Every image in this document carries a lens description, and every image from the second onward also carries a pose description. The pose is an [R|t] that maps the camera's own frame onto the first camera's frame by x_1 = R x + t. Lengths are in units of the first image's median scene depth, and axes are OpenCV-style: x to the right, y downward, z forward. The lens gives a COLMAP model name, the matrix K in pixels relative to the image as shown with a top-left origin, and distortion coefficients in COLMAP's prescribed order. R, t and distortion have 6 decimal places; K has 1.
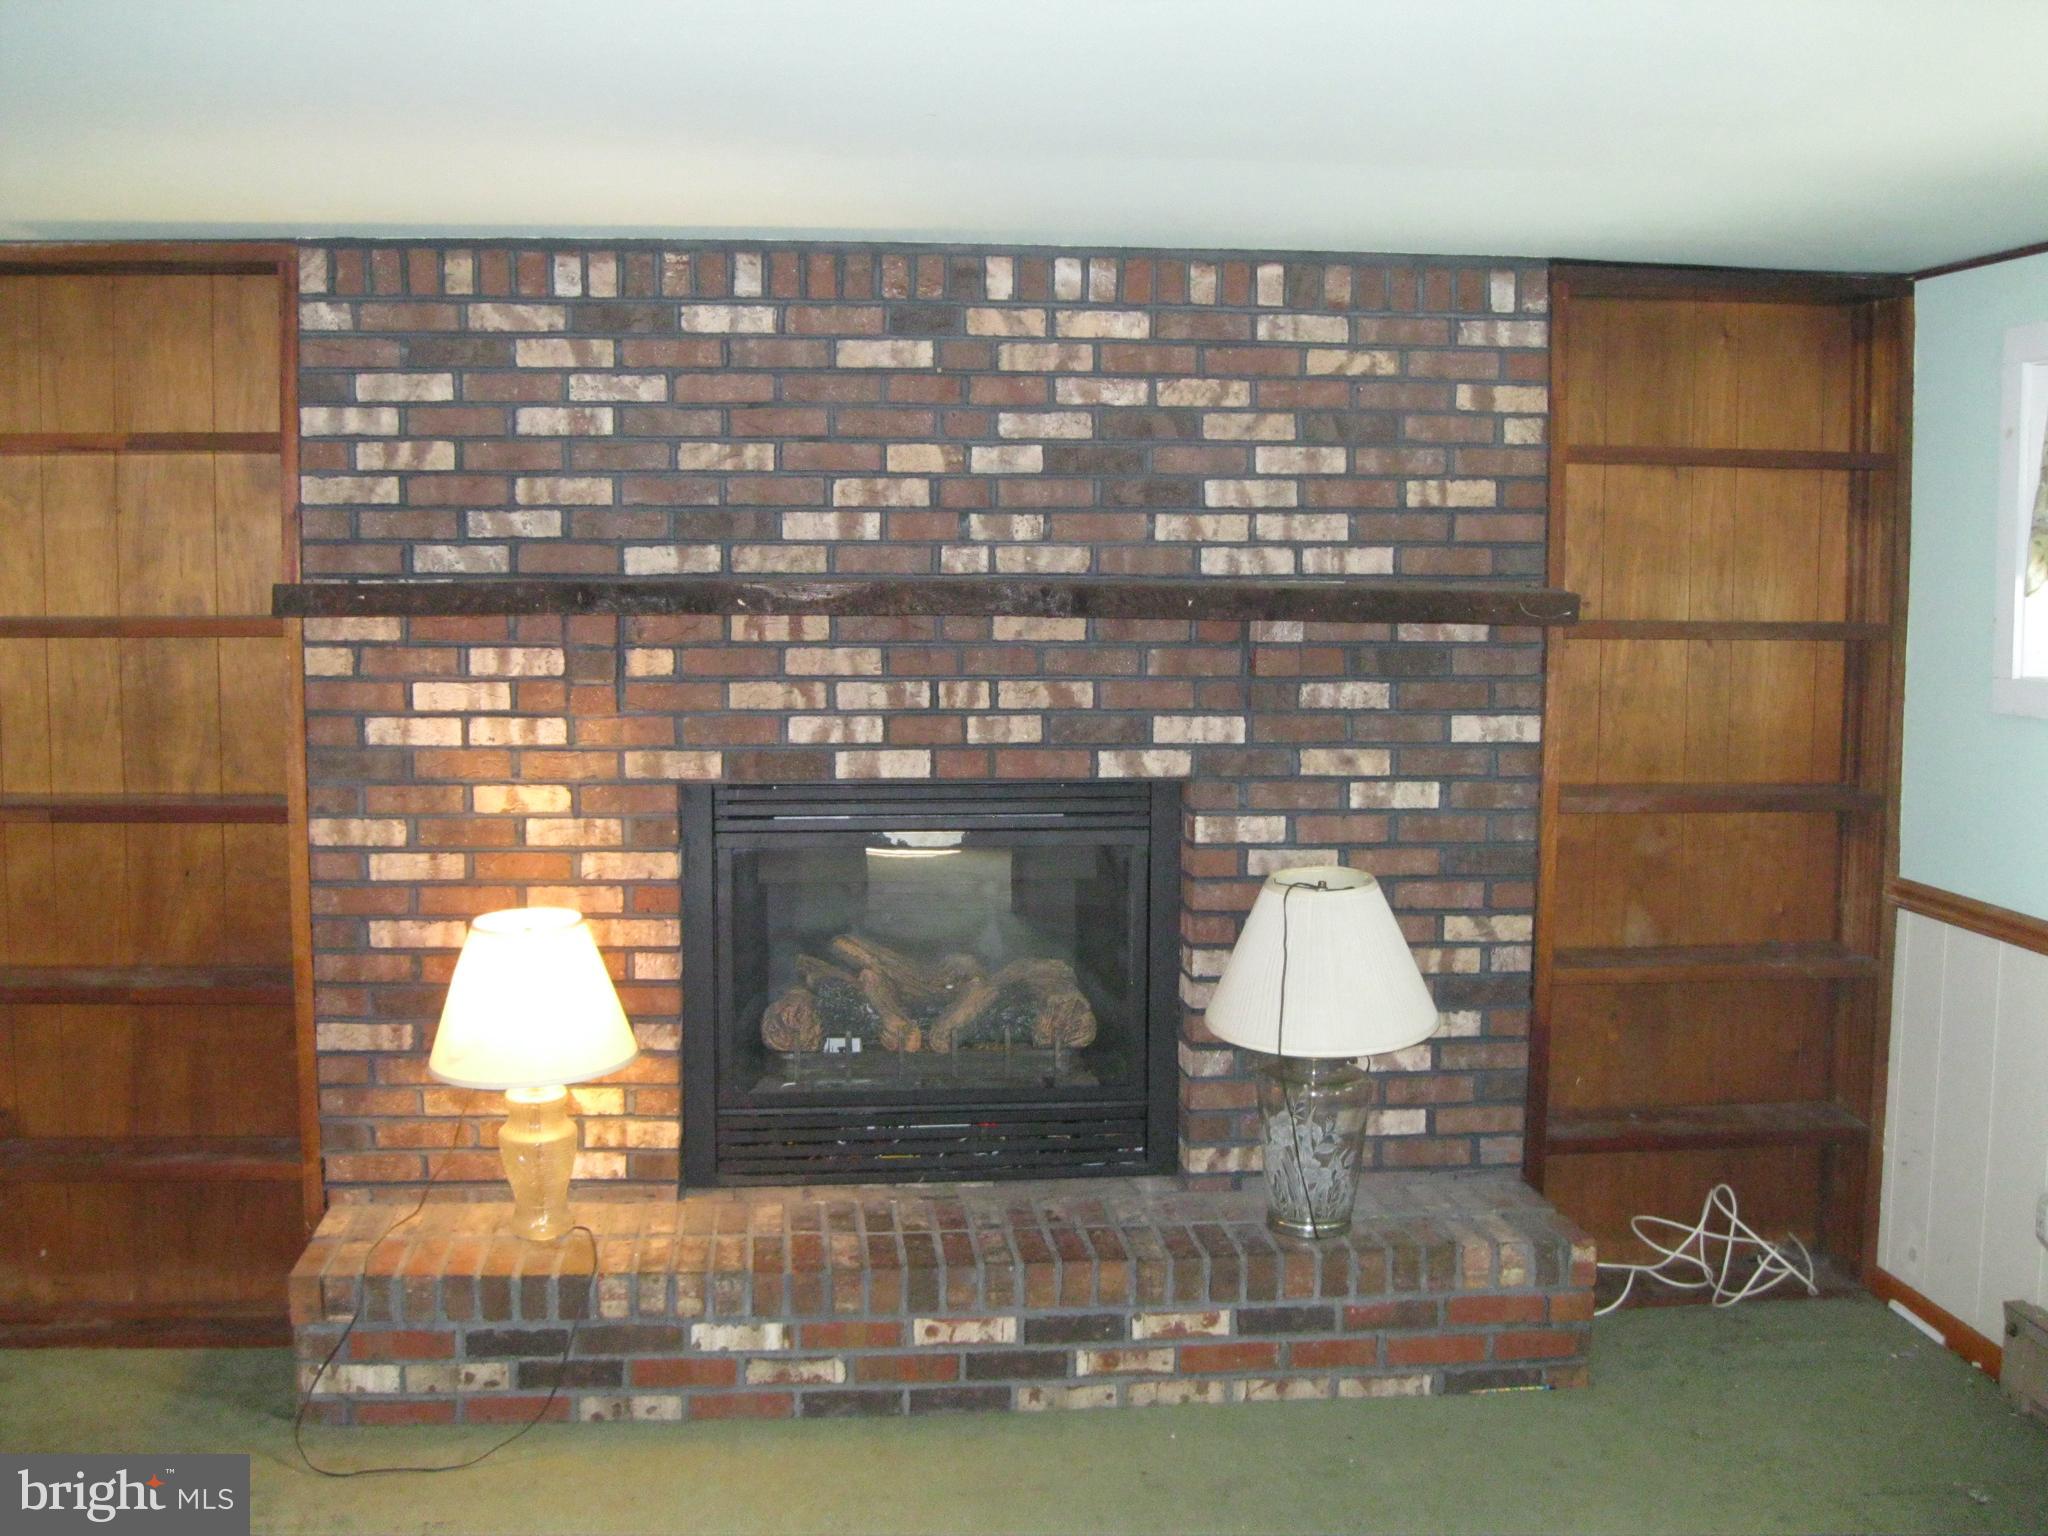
lens RADIAL K [[2111.4, 0, 1026.9], [0, 2111.4, 754.4], [0, 0, 1]] dist [-0.107664, 0.000000]
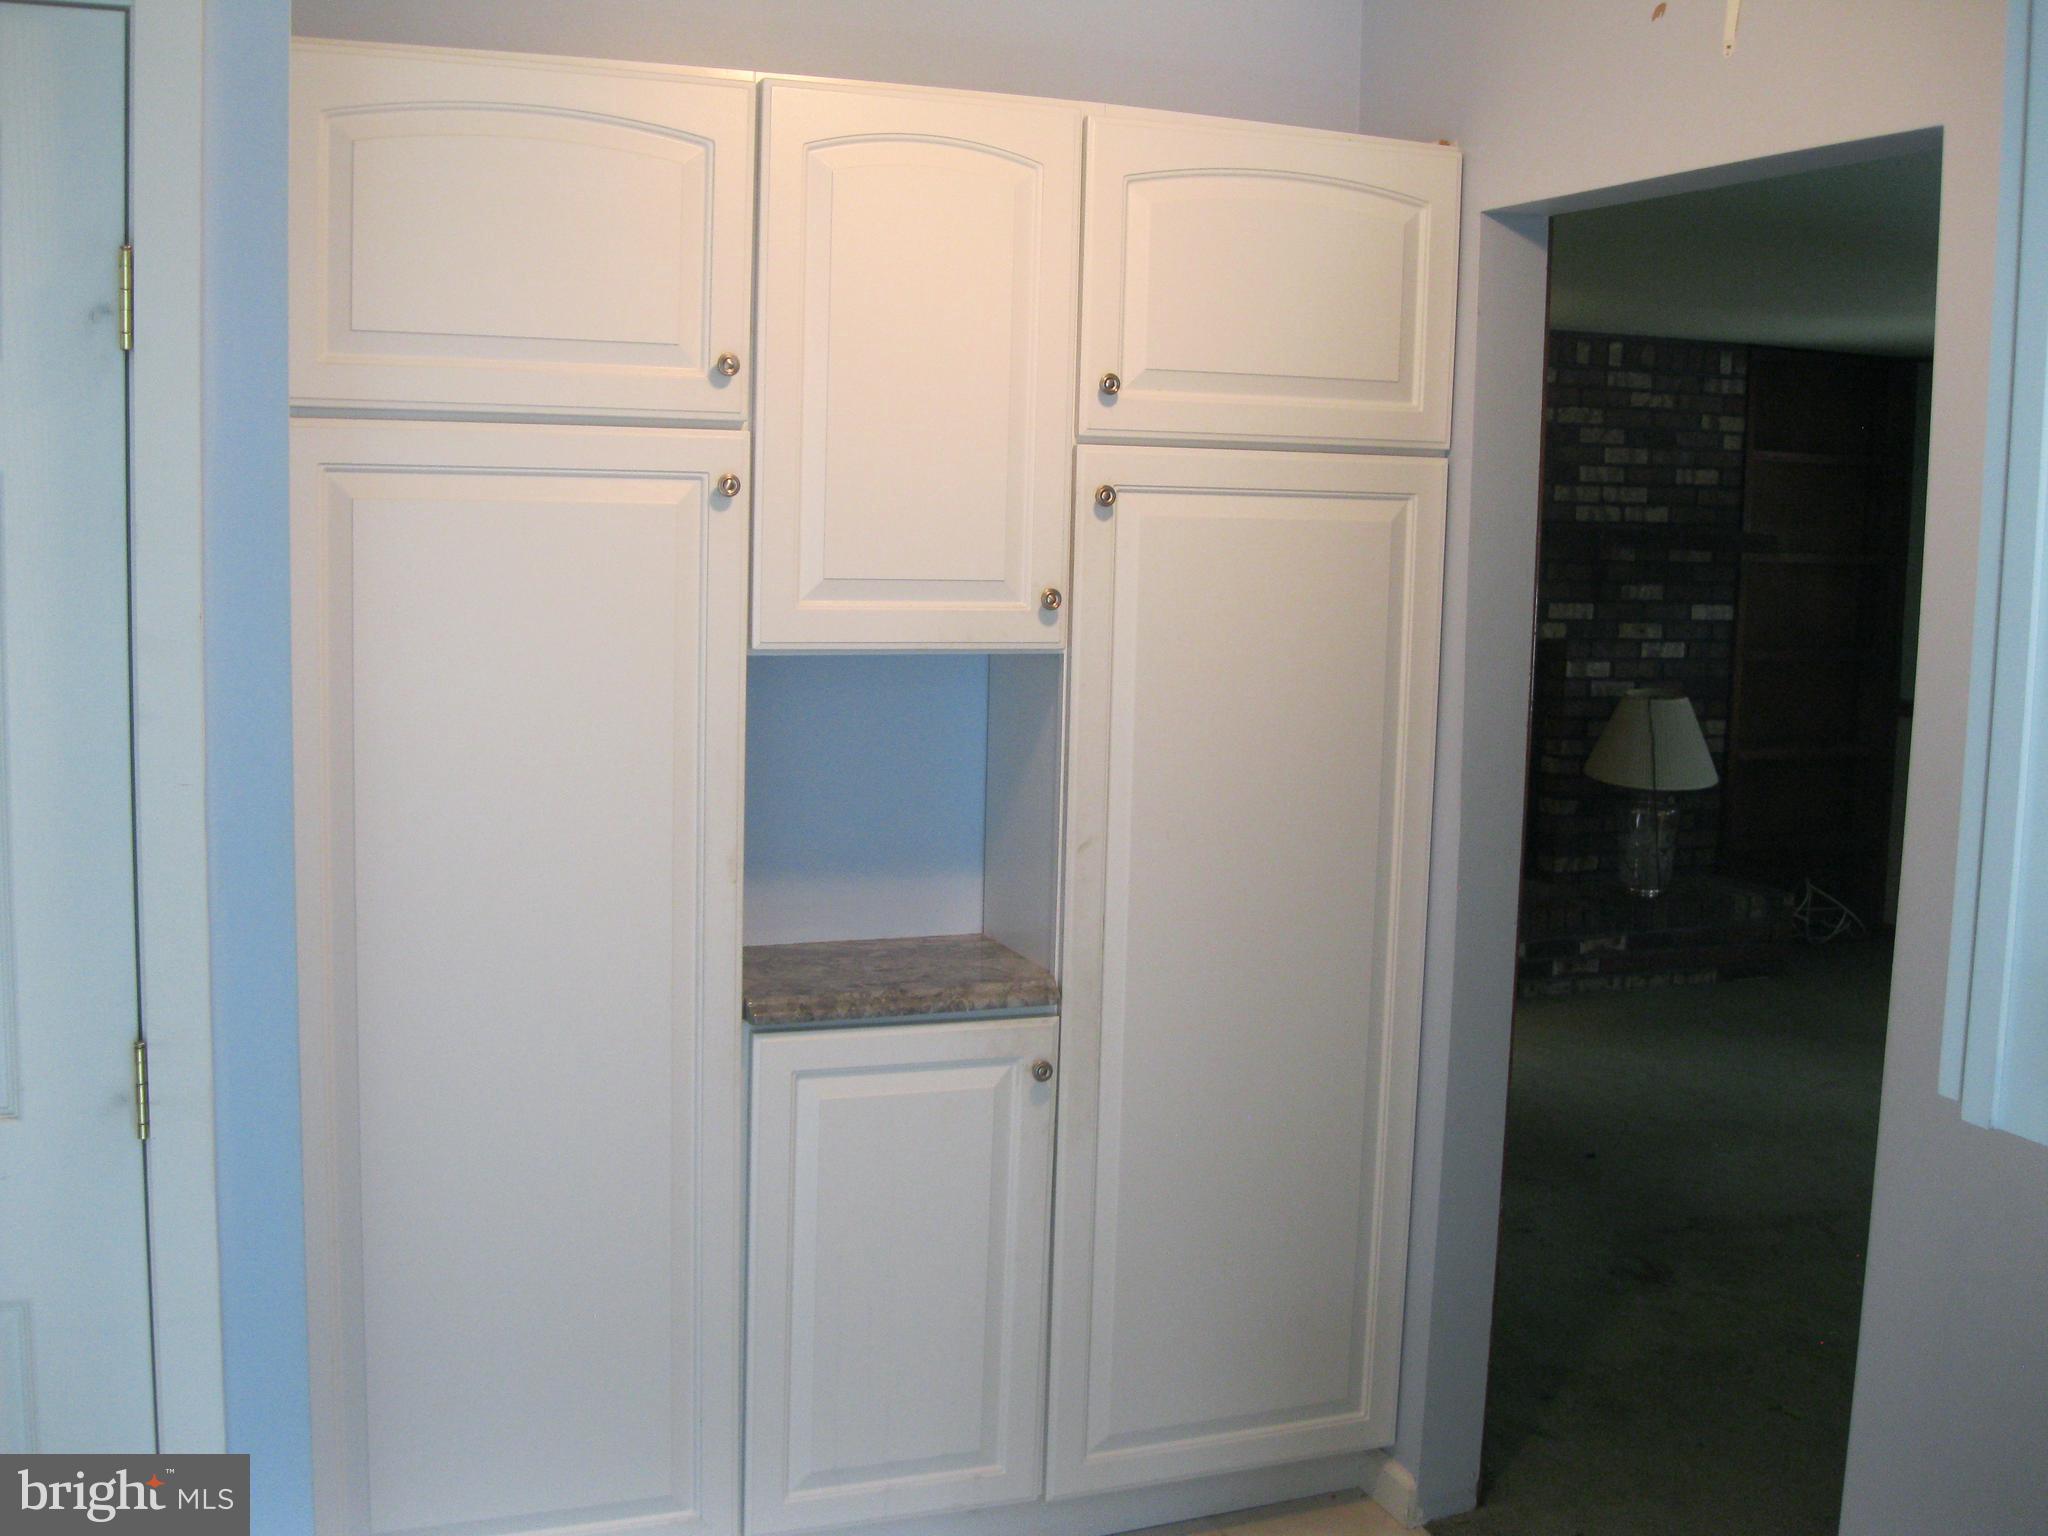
lens RADIAL K [[2111.4, 0, 1020.1], [0, 2111.4, 777.6], [0, 0, 1]] dist [-0.107664, 0.000000]
pose [[0.963407, -0.019319, 0.267347, -0.816223], [0.012555, 0.999557, 0.026989, 0.072877], [-0.267750, -0.022645, 0.963222, -0.531450]]
